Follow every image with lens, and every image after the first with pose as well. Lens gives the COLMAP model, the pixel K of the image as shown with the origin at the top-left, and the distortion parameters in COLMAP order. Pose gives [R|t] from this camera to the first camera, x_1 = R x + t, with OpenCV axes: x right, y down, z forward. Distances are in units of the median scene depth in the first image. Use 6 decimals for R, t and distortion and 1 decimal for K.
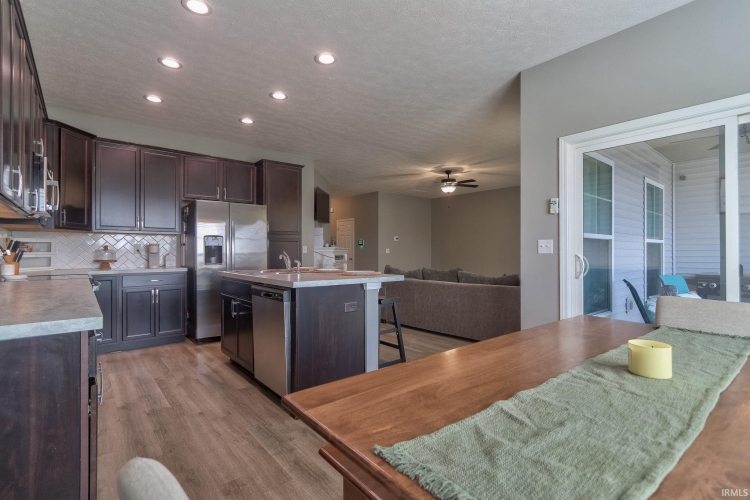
lens RADIAL K [[345.7, 0, 375.0], [0, 345.7, 250.0], [0, 0, 1]] dist [0.000010, -0.000056]
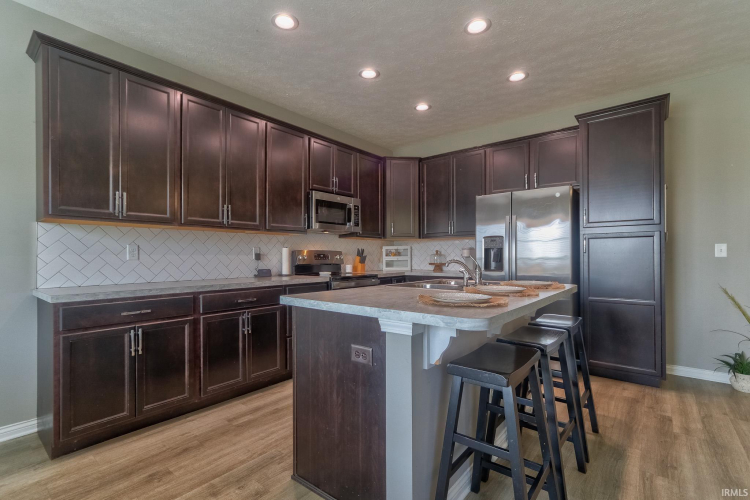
lens RADIAL K [[351.4, 0, 372.1], [0, 351.4, 255.0], [0, 0, 1]] dist [0.001212, 0.000160]
pose [[0.186513, -0.002394, -0.982450, 0.309592], [0.007403, 0.999972, -0.001031, 0.002150], [0.982425, -0.007080, 0.186525, 0.568848]]
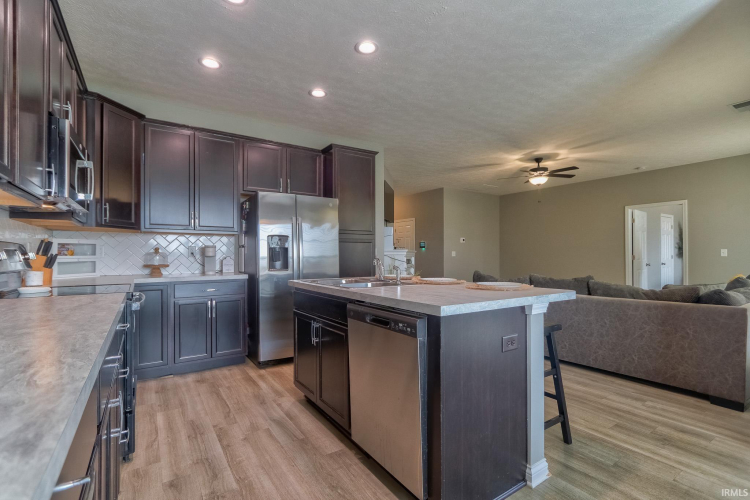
lens RADIAL K [[341.4, 0, 376.5], [0, 341.4, 253.6], [0, 0, 1]] dist [-0.001413, -0.000075]
pose [[0.994165, -0.001398, -0.107865, -0.151634], [0.001488, 0.999999, 0.000755, 0.001831], [0.107864, -0.000911, 0.994165, 0.225100]]
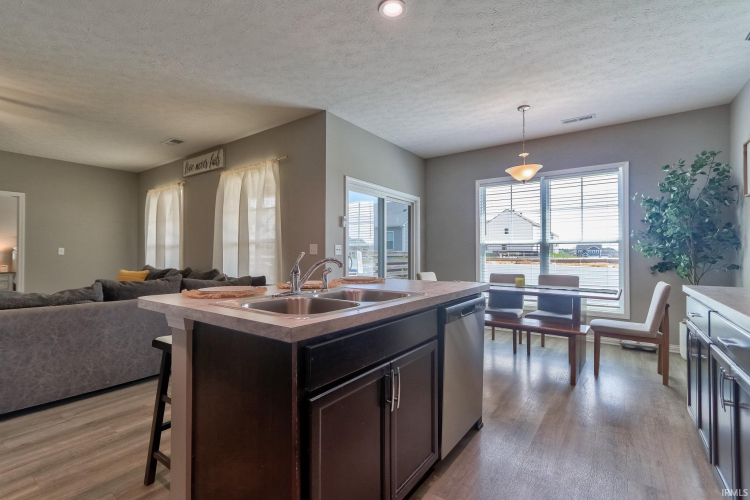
lens RADIAL K [[351.4, 0, 372.1], [0, 351.4, 255.0], [0, 0, 1]] dist [0.001212, 0.000160]
pose [[-0.243167, 0.003781, 0.969977, -0.611490], [-0.005266, 0.999973, -0.005218, 0.010178], [-0.969970, -0.006377, -0.243141, 0.850793]]
